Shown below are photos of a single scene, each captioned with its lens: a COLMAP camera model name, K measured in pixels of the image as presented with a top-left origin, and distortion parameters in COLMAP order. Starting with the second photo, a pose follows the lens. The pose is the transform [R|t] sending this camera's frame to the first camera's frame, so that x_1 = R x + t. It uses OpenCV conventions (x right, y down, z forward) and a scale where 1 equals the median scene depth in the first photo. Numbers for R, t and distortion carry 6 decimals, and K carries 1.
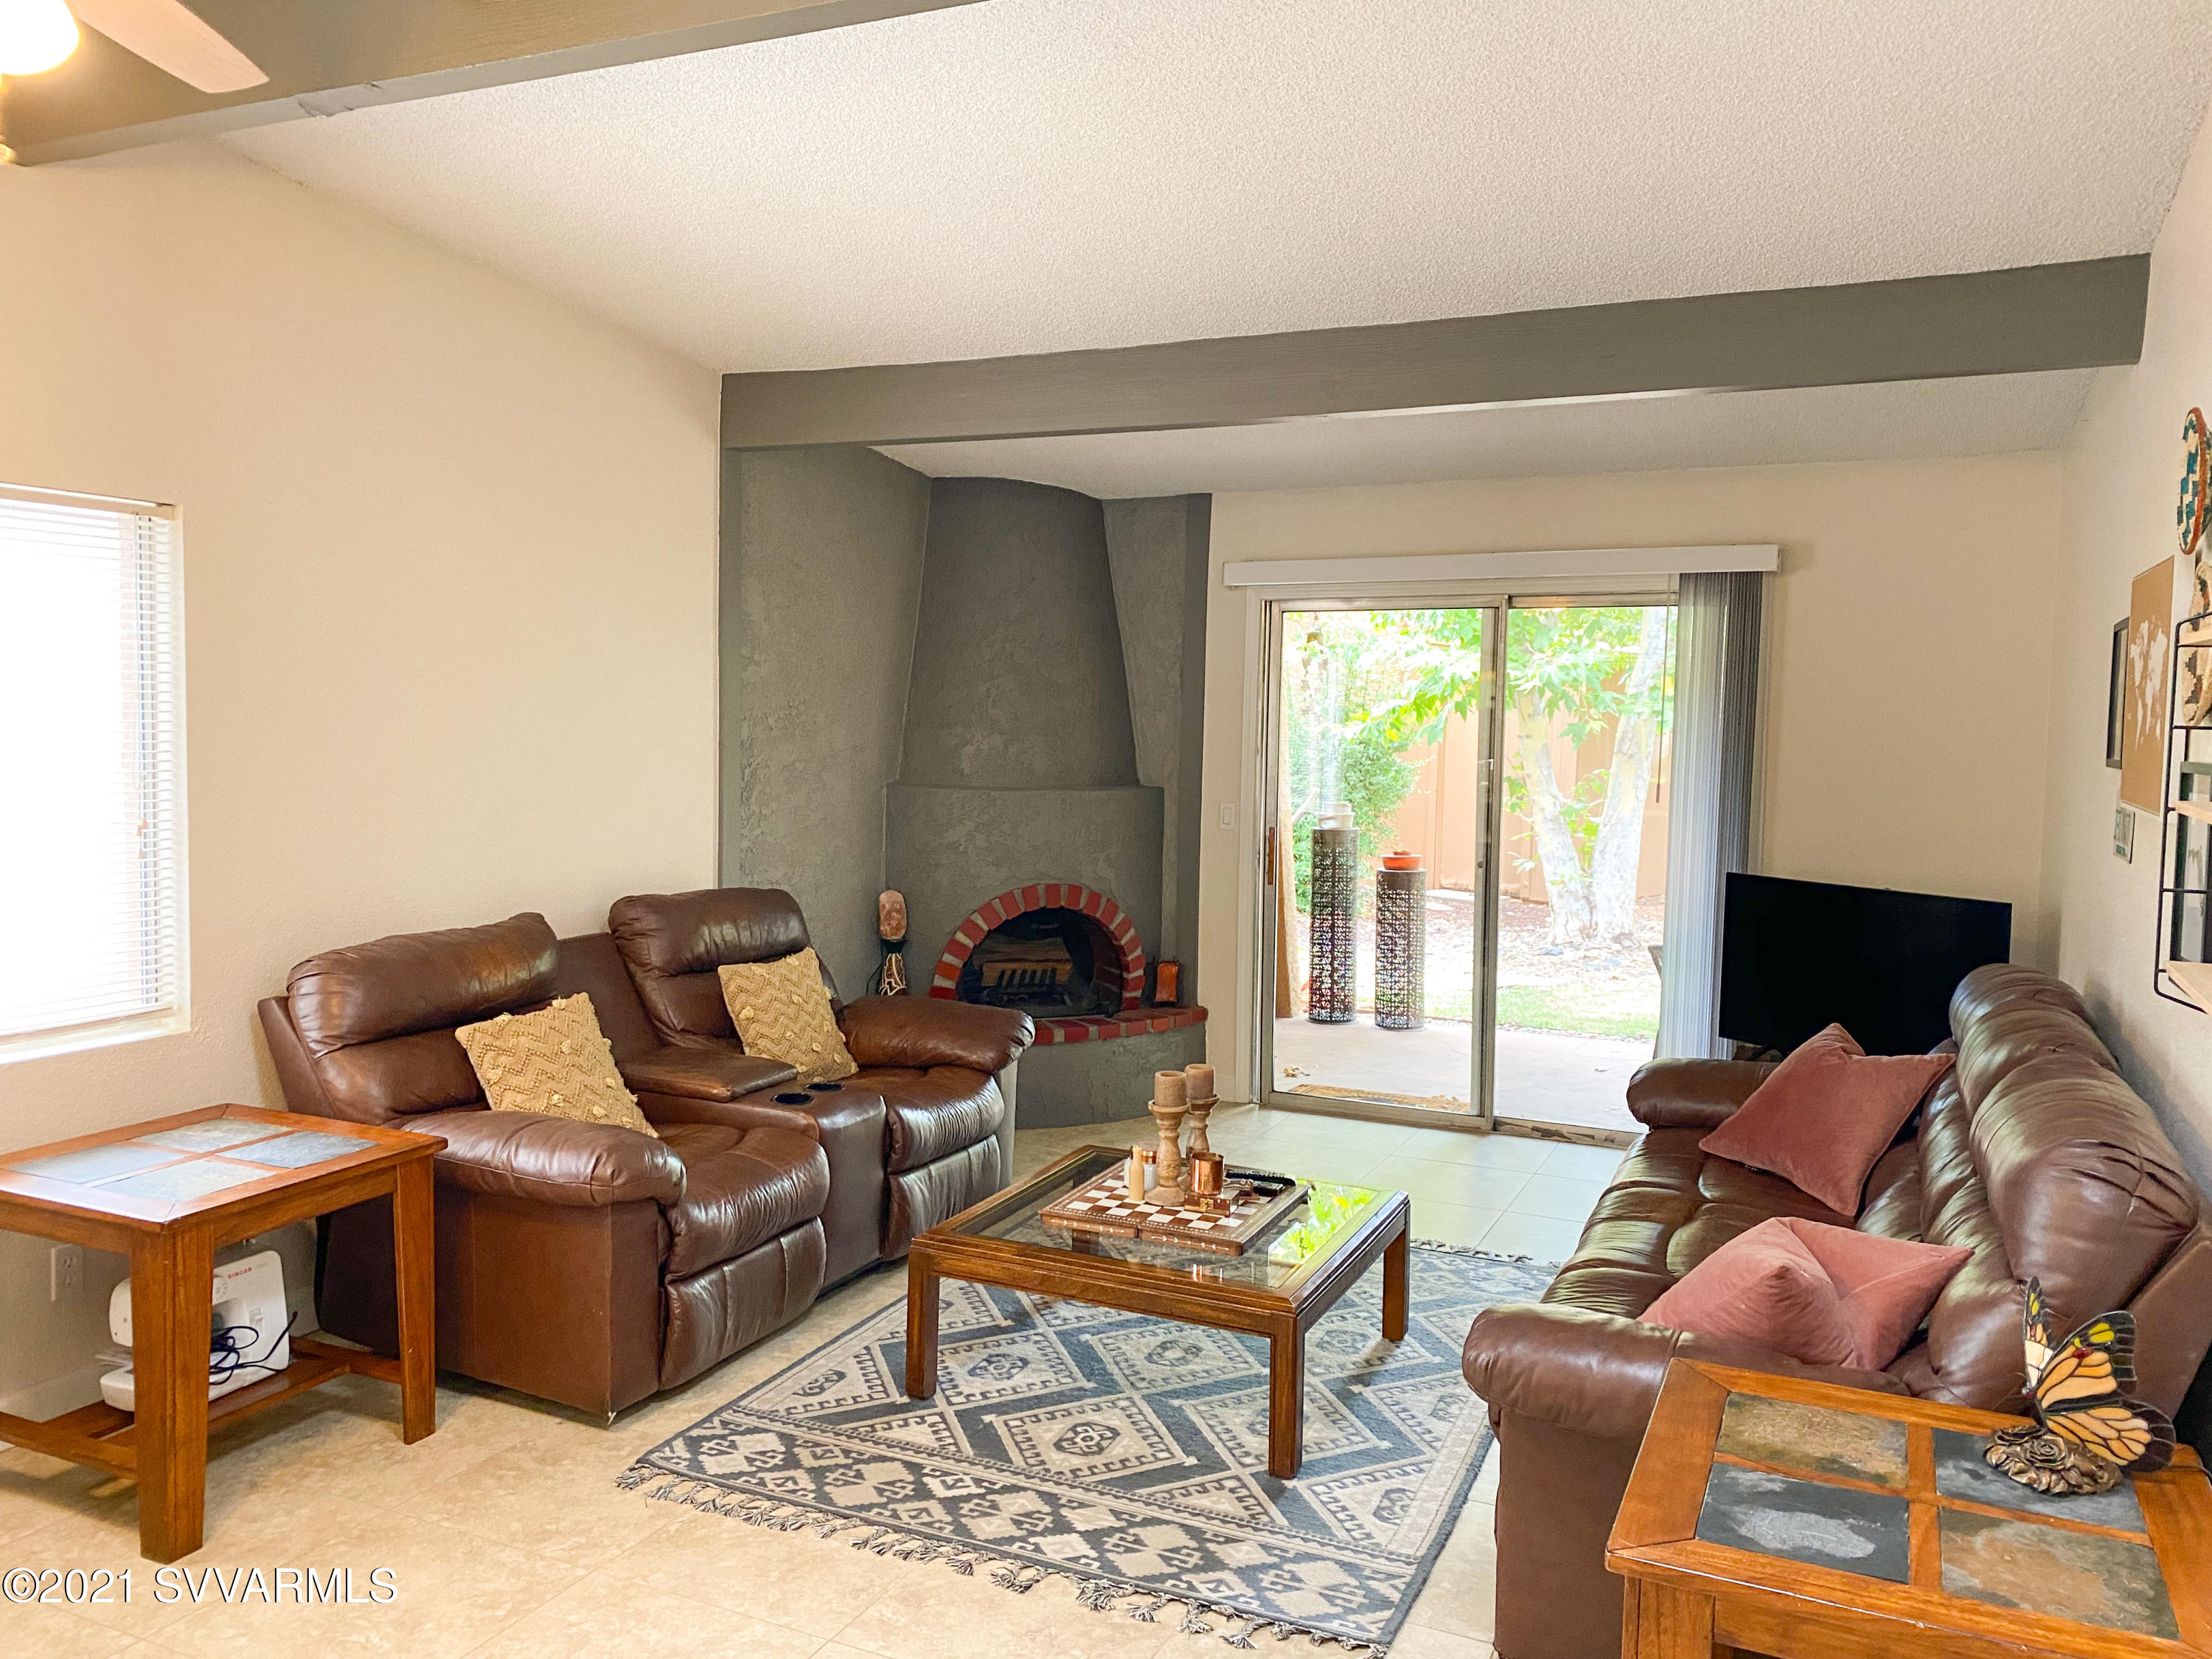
lens RADIAL K [[1703.0, 0, 1106.0], [0, 1703.0, 829.5], [0, 0, 1]] dist [0.001763, 0.001055]
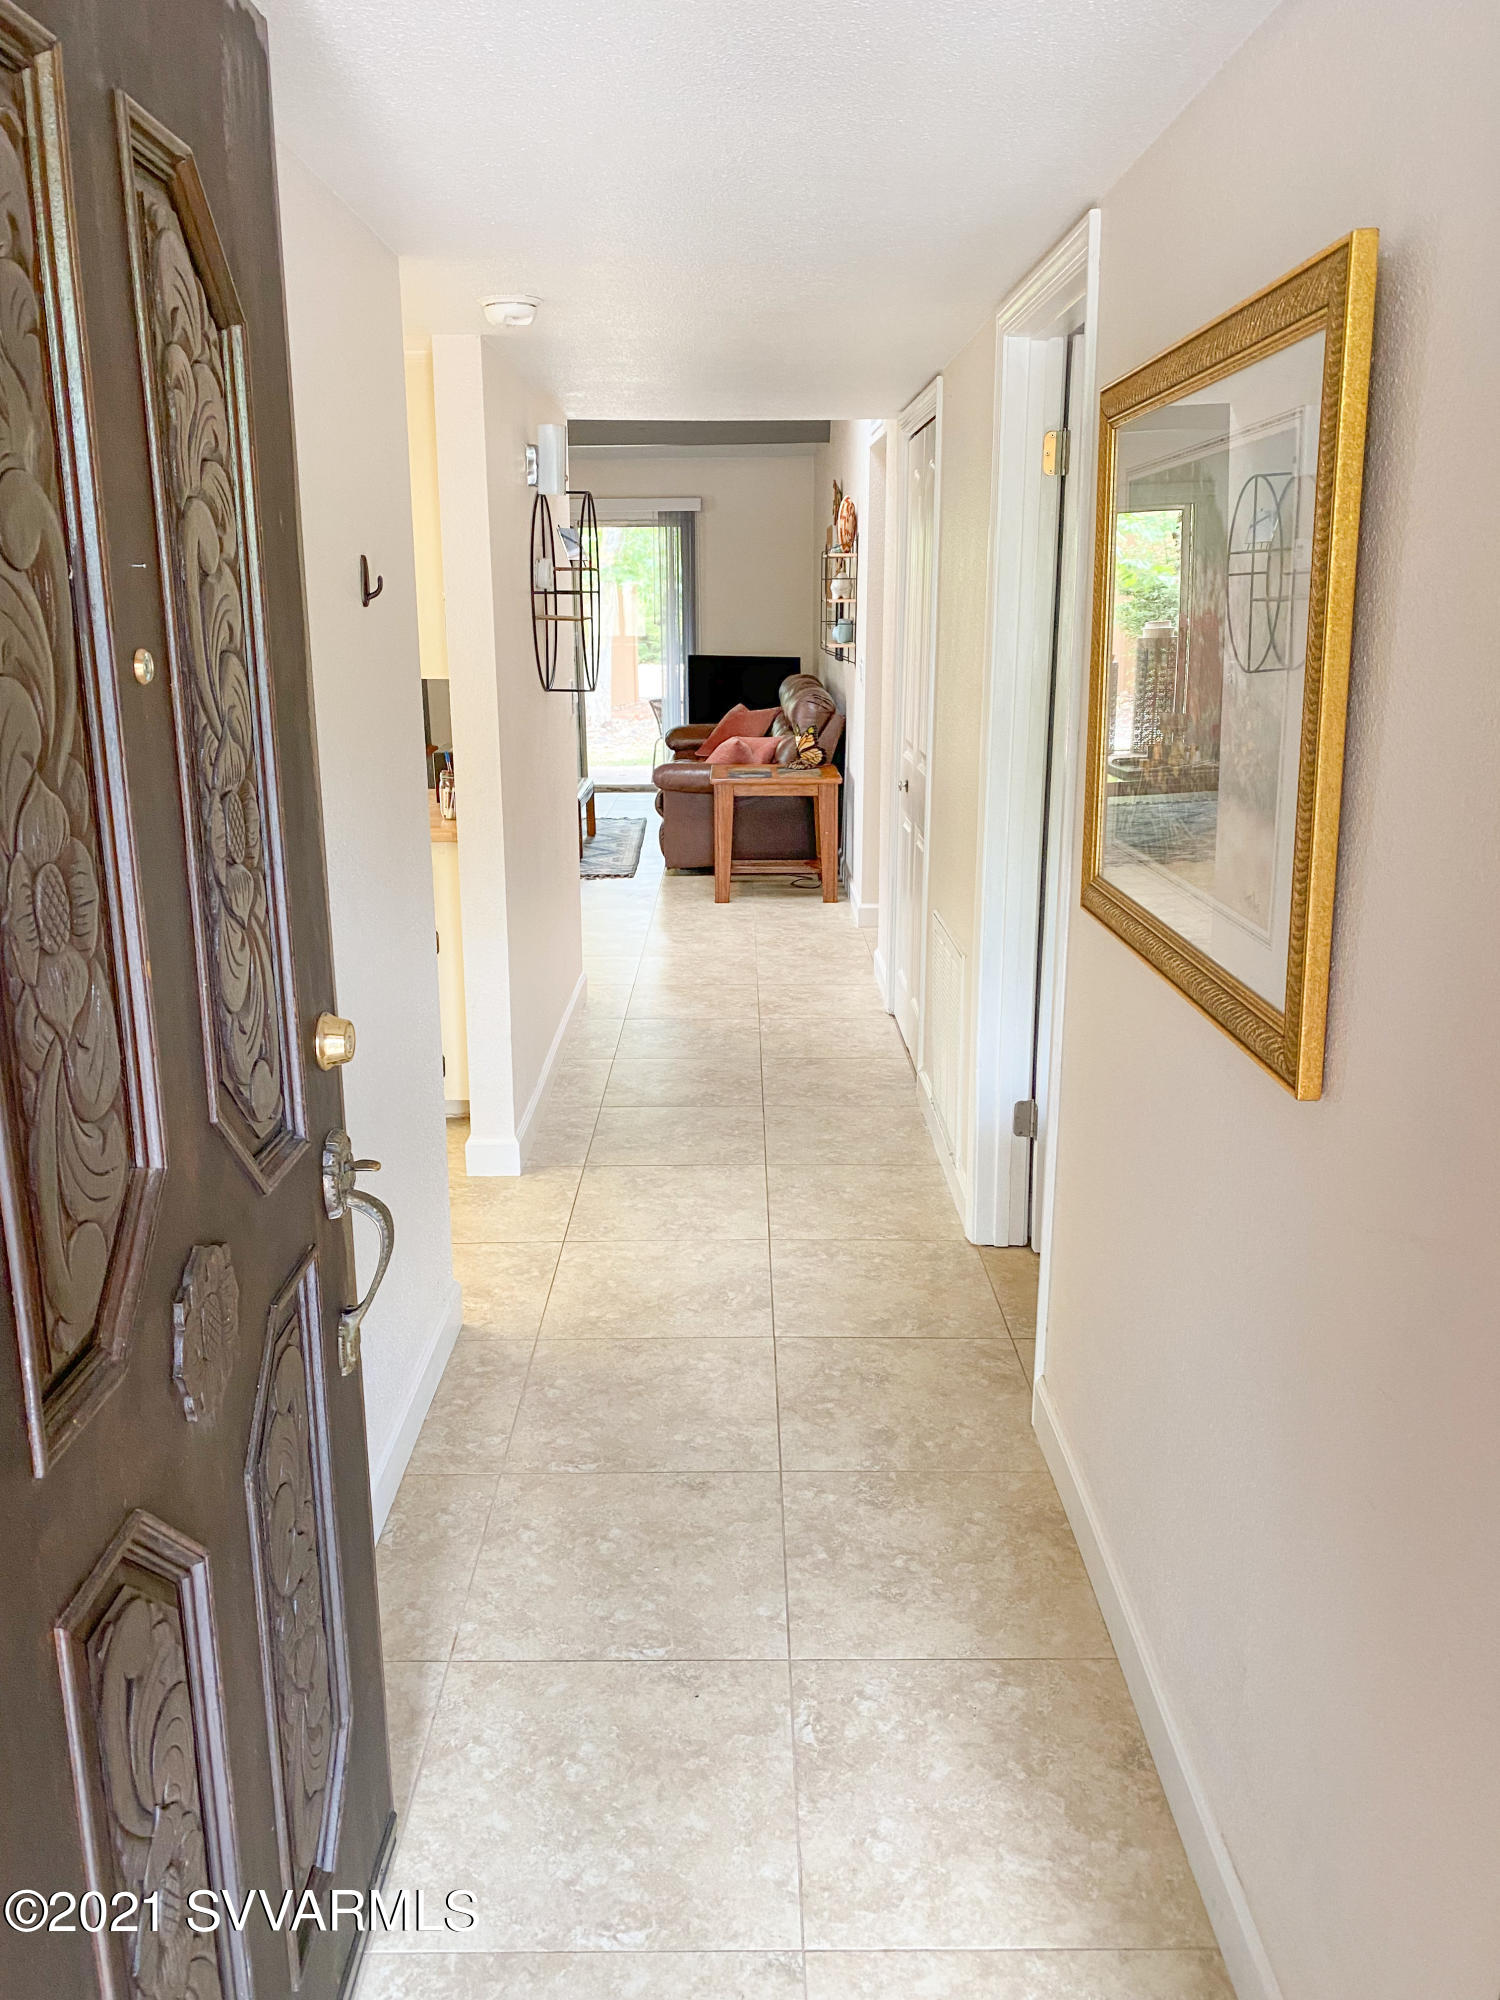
lens RADIAL K [[1539.8, 0, 750.0], [0, 1539.8, 1000.0], [0, 0, 1]] dist [0.001763, 0.001055]
pose [[0.904228, -0.144488, 0.401864, -0.356314], [0.059276, 0.974380, 0.216957, 0.031066], [-0.422916, -0.172358, 0.889626, -0.735685]]
